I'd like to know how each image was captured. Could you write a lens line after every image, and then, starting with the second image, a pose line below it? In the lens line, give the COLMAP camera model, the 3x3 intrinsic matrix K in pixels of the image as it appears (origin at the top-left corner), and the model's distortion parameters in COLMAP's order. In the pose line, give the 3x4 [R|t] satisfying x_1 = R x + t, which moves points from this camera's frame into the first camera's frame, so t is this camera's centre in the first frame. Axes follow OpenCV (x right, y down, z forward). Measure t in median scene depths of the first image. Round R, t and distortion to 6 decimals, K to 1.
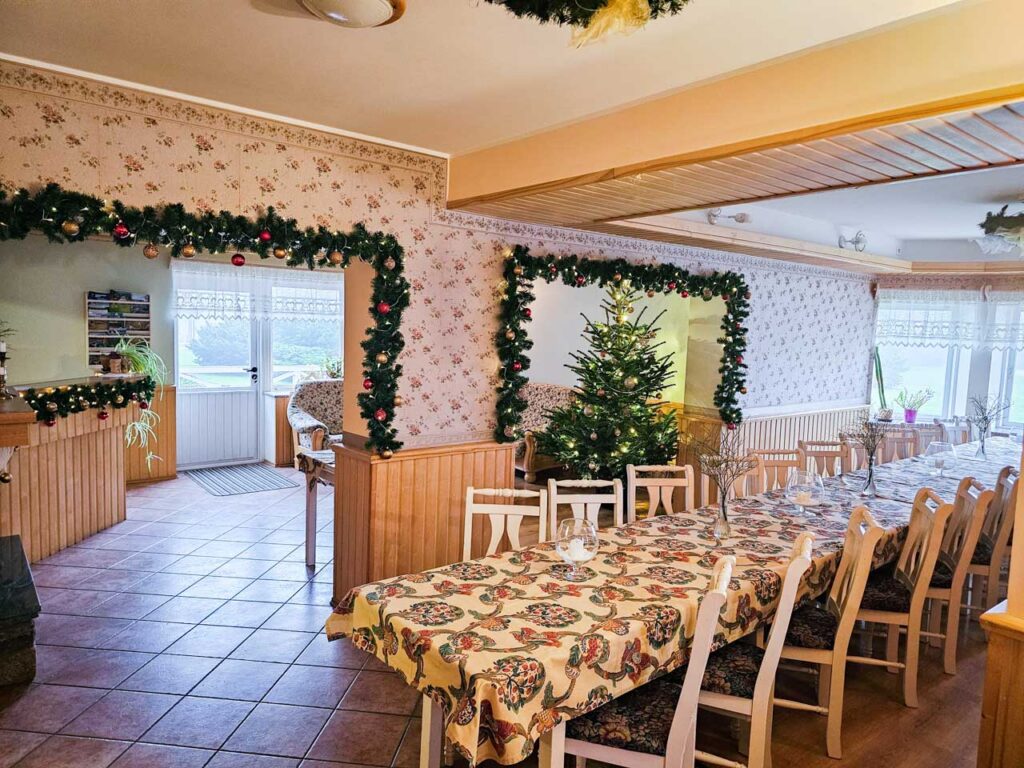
lens RADIAL K [[686.9, 0, 511.2], [0, 686.9, 383.4], [0, 0, 1]] dist [0.064944, -0.000257]
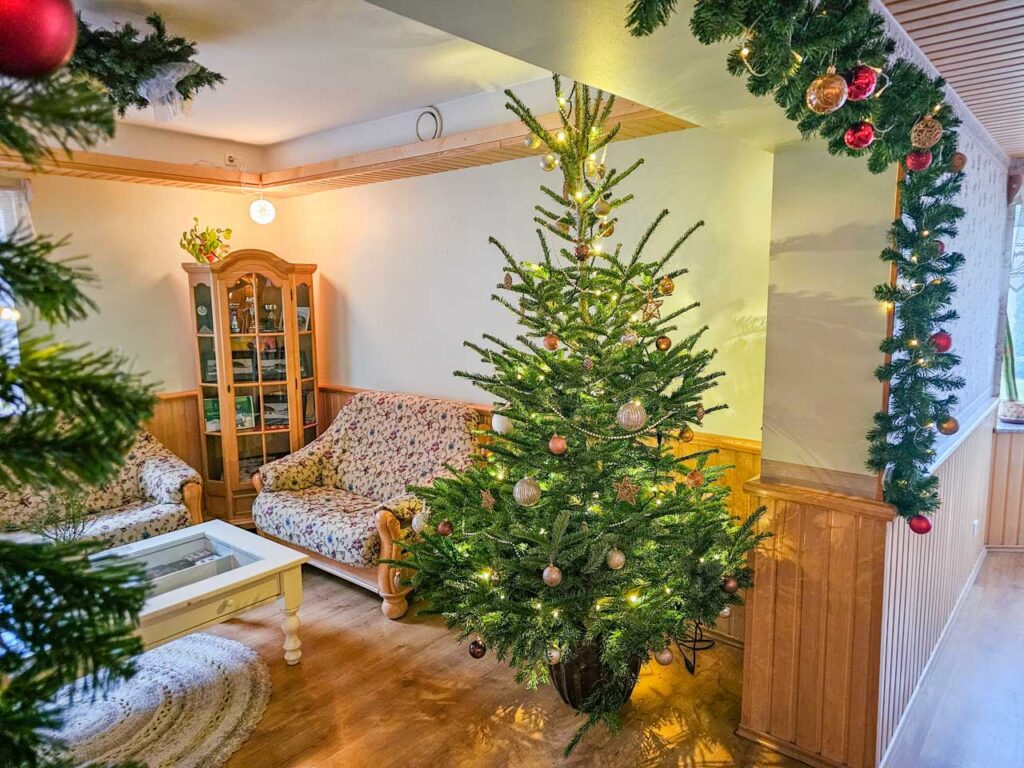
lens RADIAL K [[686.9, 0, 511.7], [0, 686.9, 381.6], [0, 0, 1]] dist [0.064944, -0.000257]
pose [[0.982403, -0.067761, 0.174051, 0.040034], [0.059710, 0.996907, 0.051091, -0.041460], [-0.176975, -0.039799, 0.983410, 0.612080]]
